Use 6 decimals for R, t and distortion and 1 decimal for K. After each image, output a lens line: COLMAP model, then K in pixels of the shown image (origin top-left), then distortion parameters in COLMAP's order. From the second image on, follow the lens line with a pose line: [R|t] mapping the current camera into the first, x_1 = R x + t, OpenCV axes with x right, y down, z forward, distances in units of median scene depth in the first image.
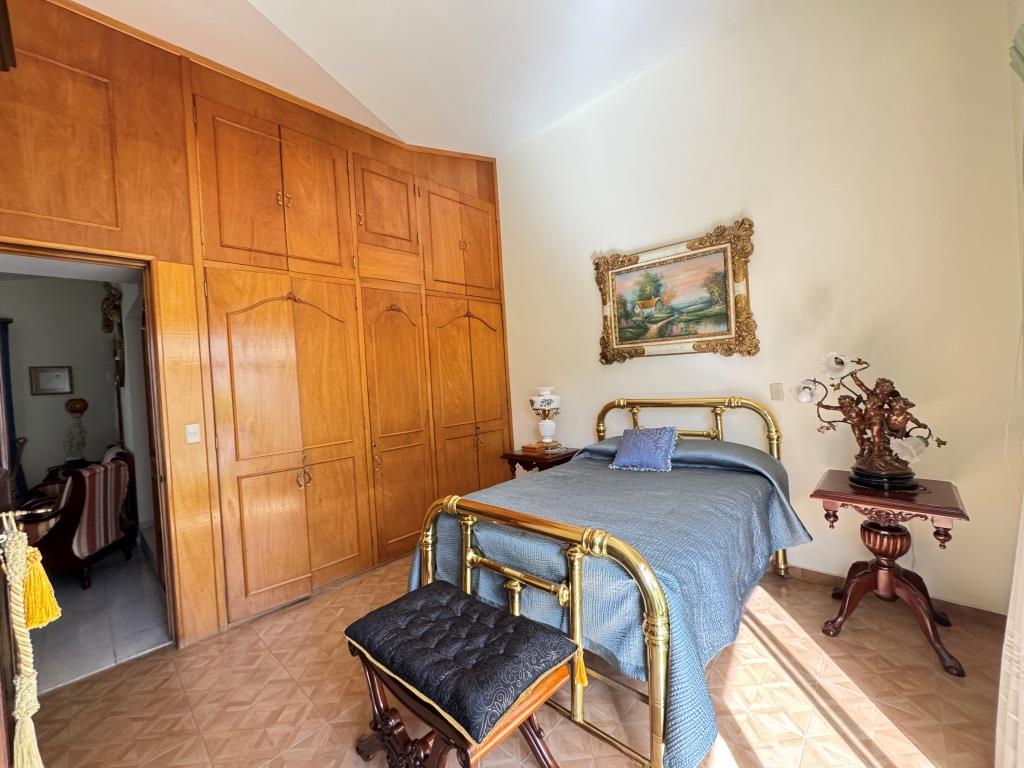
lens RADIAL K [[409.0, 0, 510.5], [0, 409.0, 383.2], [0, 0, 1]] dist [-0.004171, 0.000692]
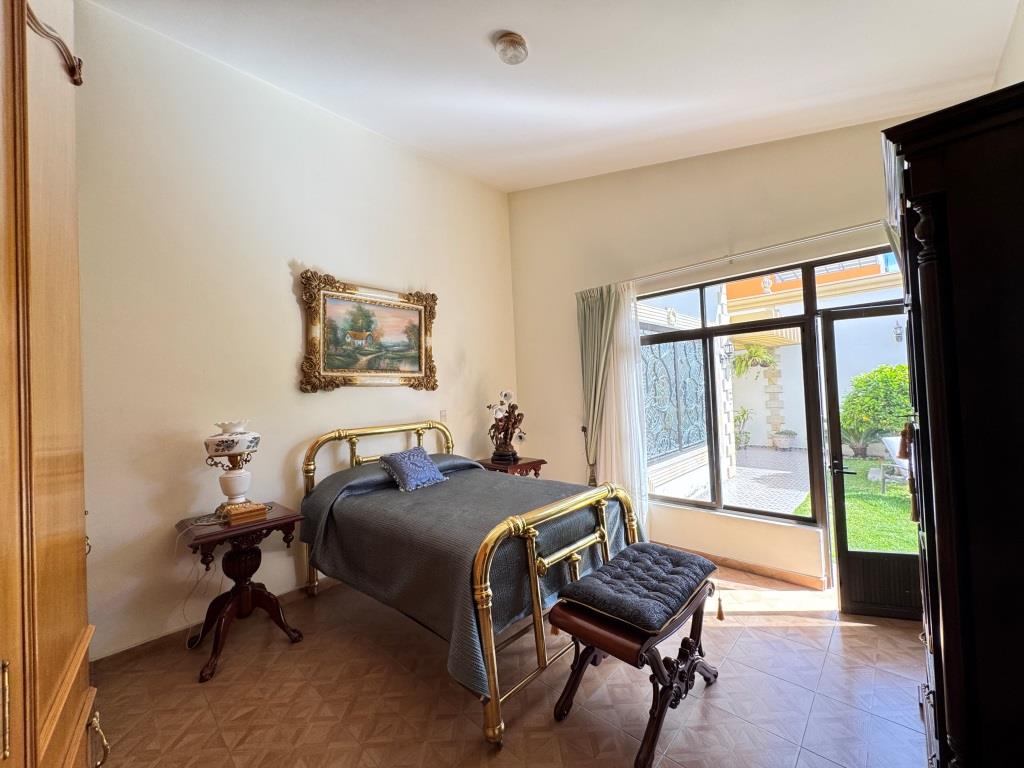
lens RADIAL K [[409.0, 0, 510.4], [0, 409.0, 384.0], [0, 0, 1]] dist [-0.004171, 0.000692]
pose [[0.015342, 0.074808, 0.997080, -0.702189], [0.052454, 0.995764, -0.075516, 0.026498], [-0.998505, 0.053460, 0.011353, 0.632656]]
